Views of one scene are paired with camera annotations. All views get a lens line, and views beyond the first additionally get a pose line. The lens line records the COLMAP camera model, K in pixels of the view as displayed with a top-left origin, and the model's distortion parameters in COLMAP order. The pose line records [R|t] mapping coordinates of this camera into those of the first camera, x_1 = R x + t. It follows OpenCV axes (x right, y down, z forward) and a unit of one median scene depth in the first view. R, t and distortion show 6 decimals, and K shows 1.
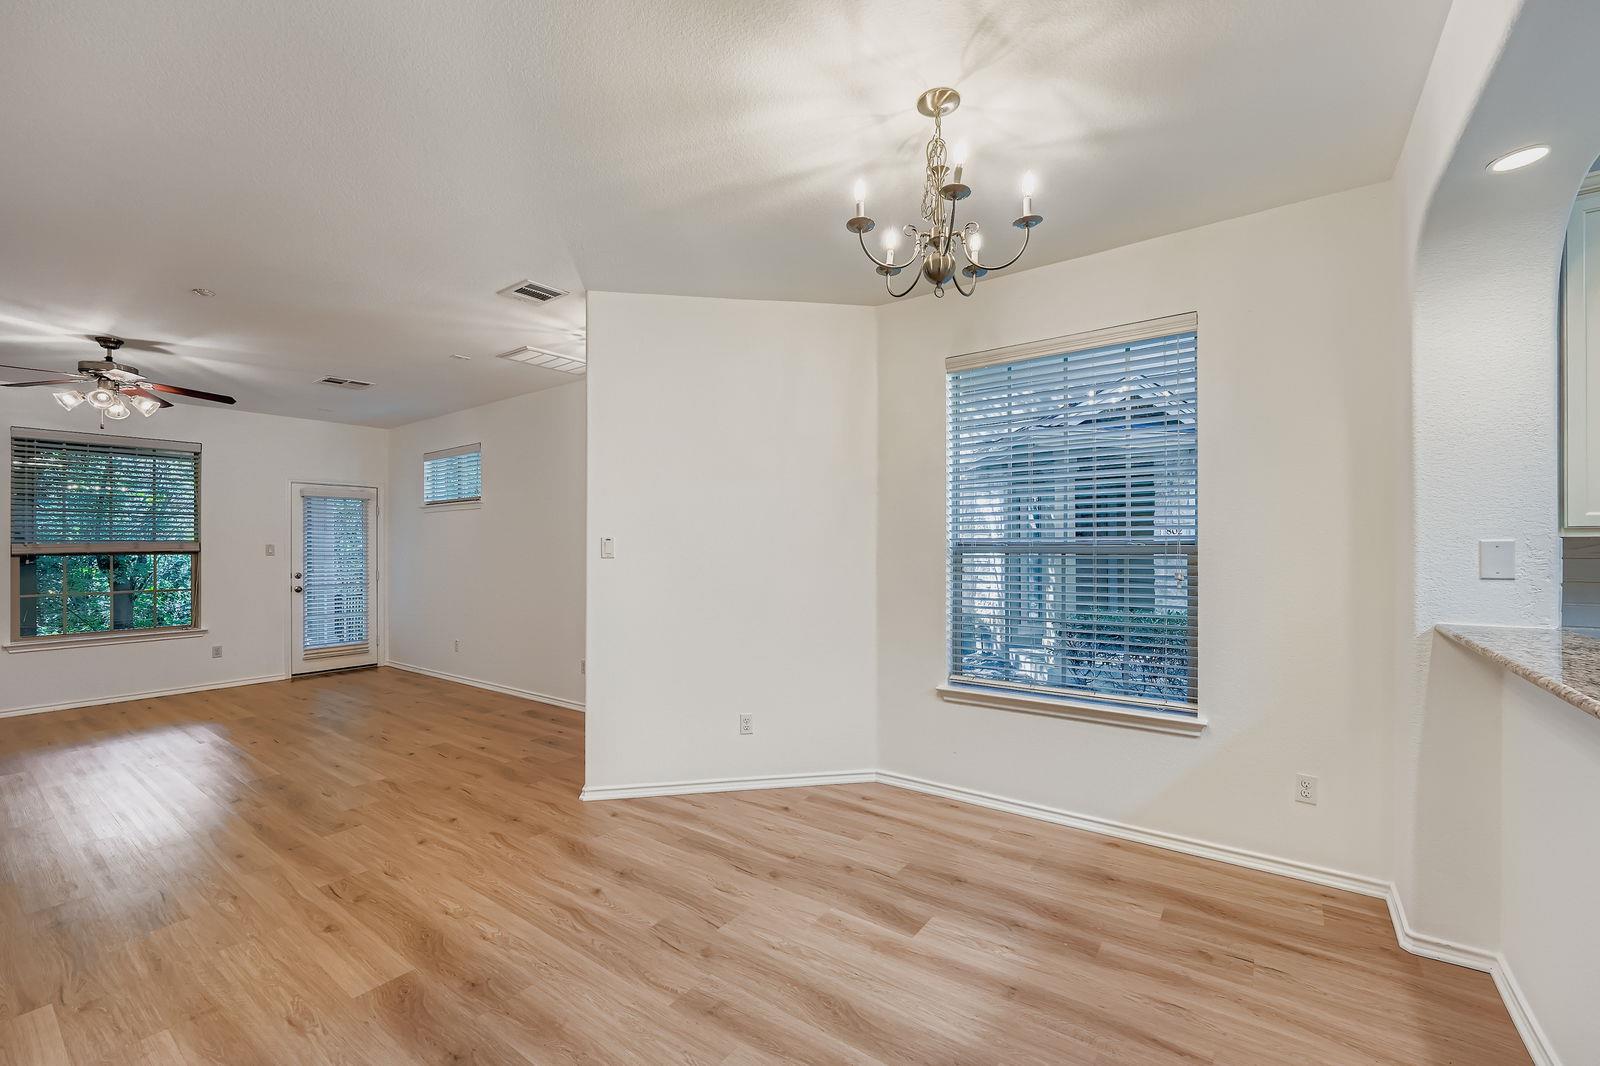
lens RADIAL K [[656.0, 0, 802.9], [0, 656.0, 546.0], [0, 0, 1]] dist [-0.012947, 0.000201]
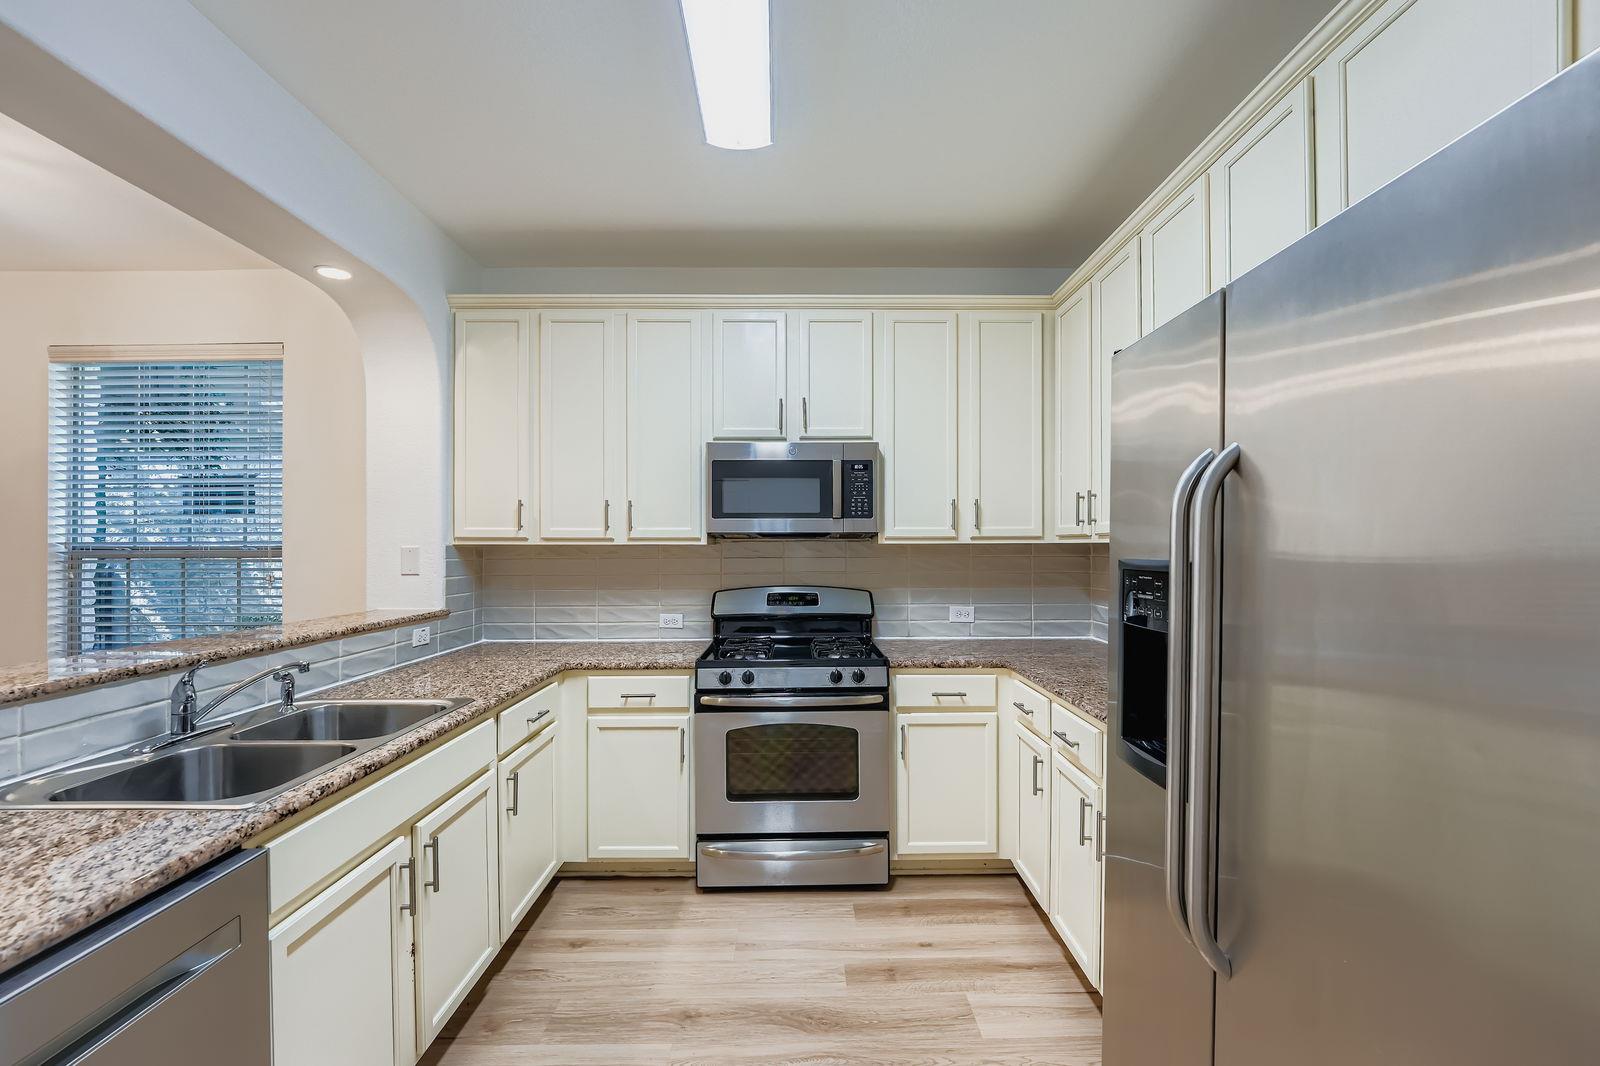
lens RADIAL K [[656.0, 0, 805.8], [0, 656.0, 544.9], [0, 0, 1]] dist [-0.012947, 0.000201]
pose [[0.802142, 0.002496, 0.597128, 0.648099], [0.000205, 0.999990, -0.004455, -0.004454], [-0.597133, 0.003696, 0.802133, -0.432456]]
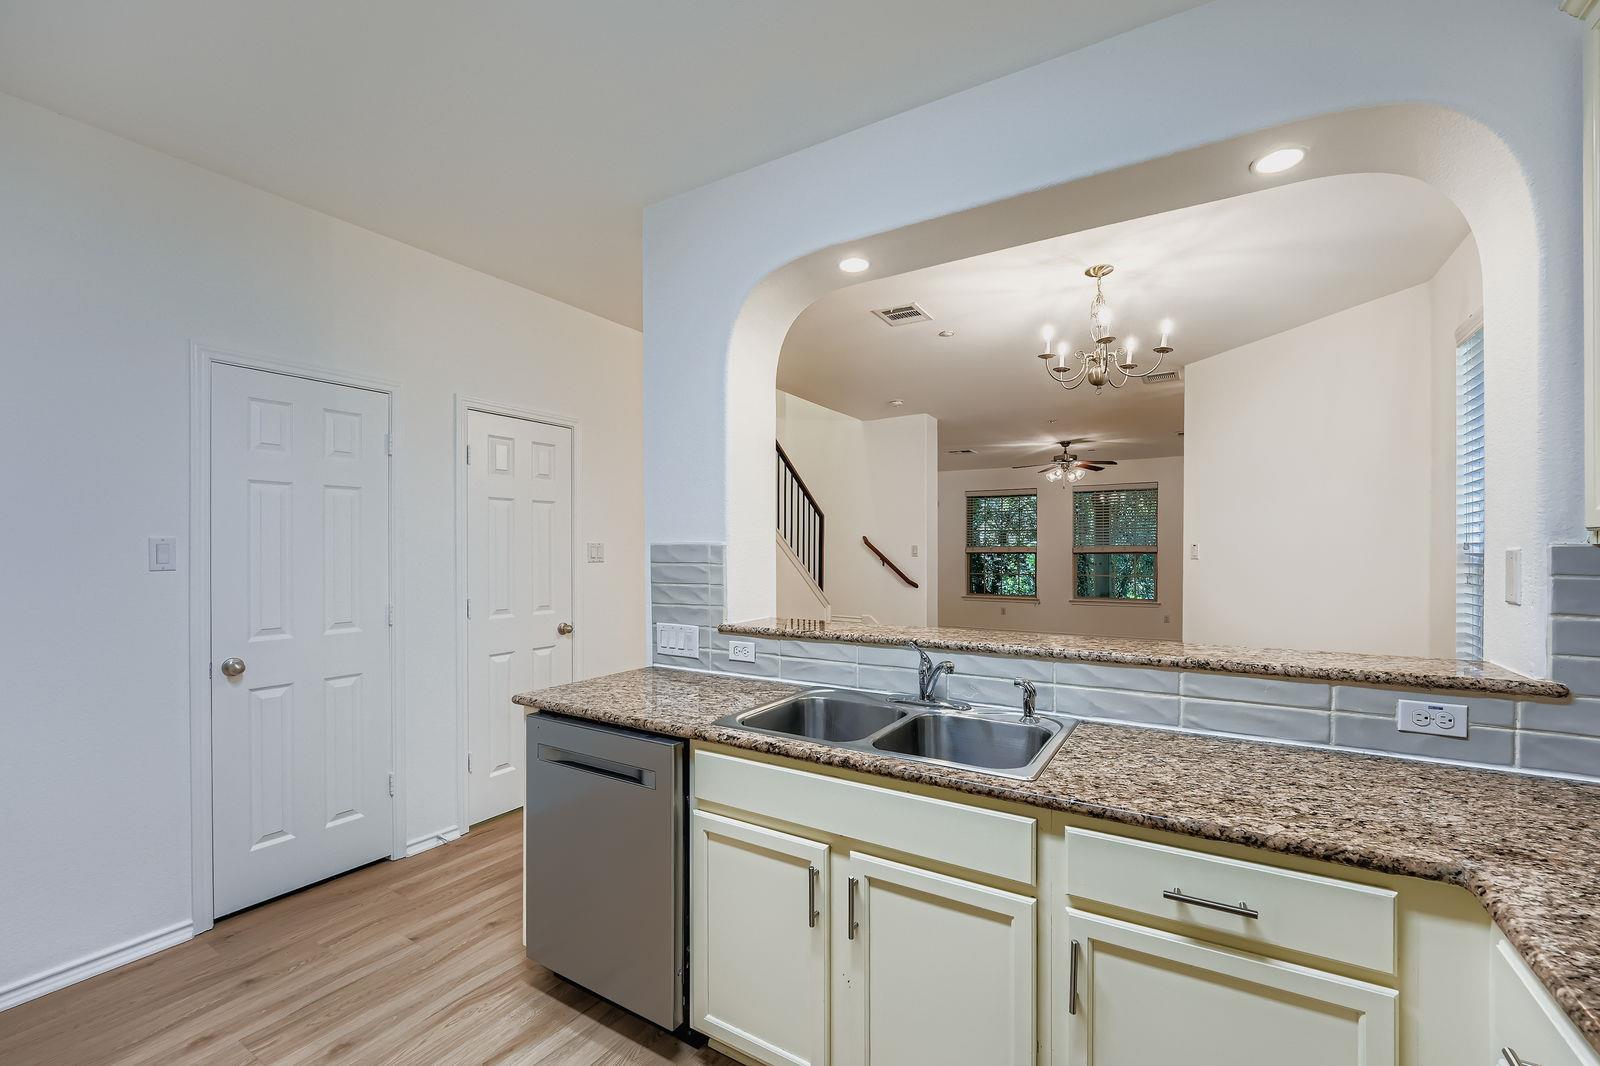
lens RADIAL K [[656.0, 0, 808.4], [0, 656.0, 547.2], [0, 0, 1]] dist [-0.012947, 0.000201]
pose [[0.078786, -0.000091, -0.996892, 1.206667], [0.000251, 1.000000, -0.000071, -0.007593], [0.996892, -0.000245, 0.078786, 0.124191]]
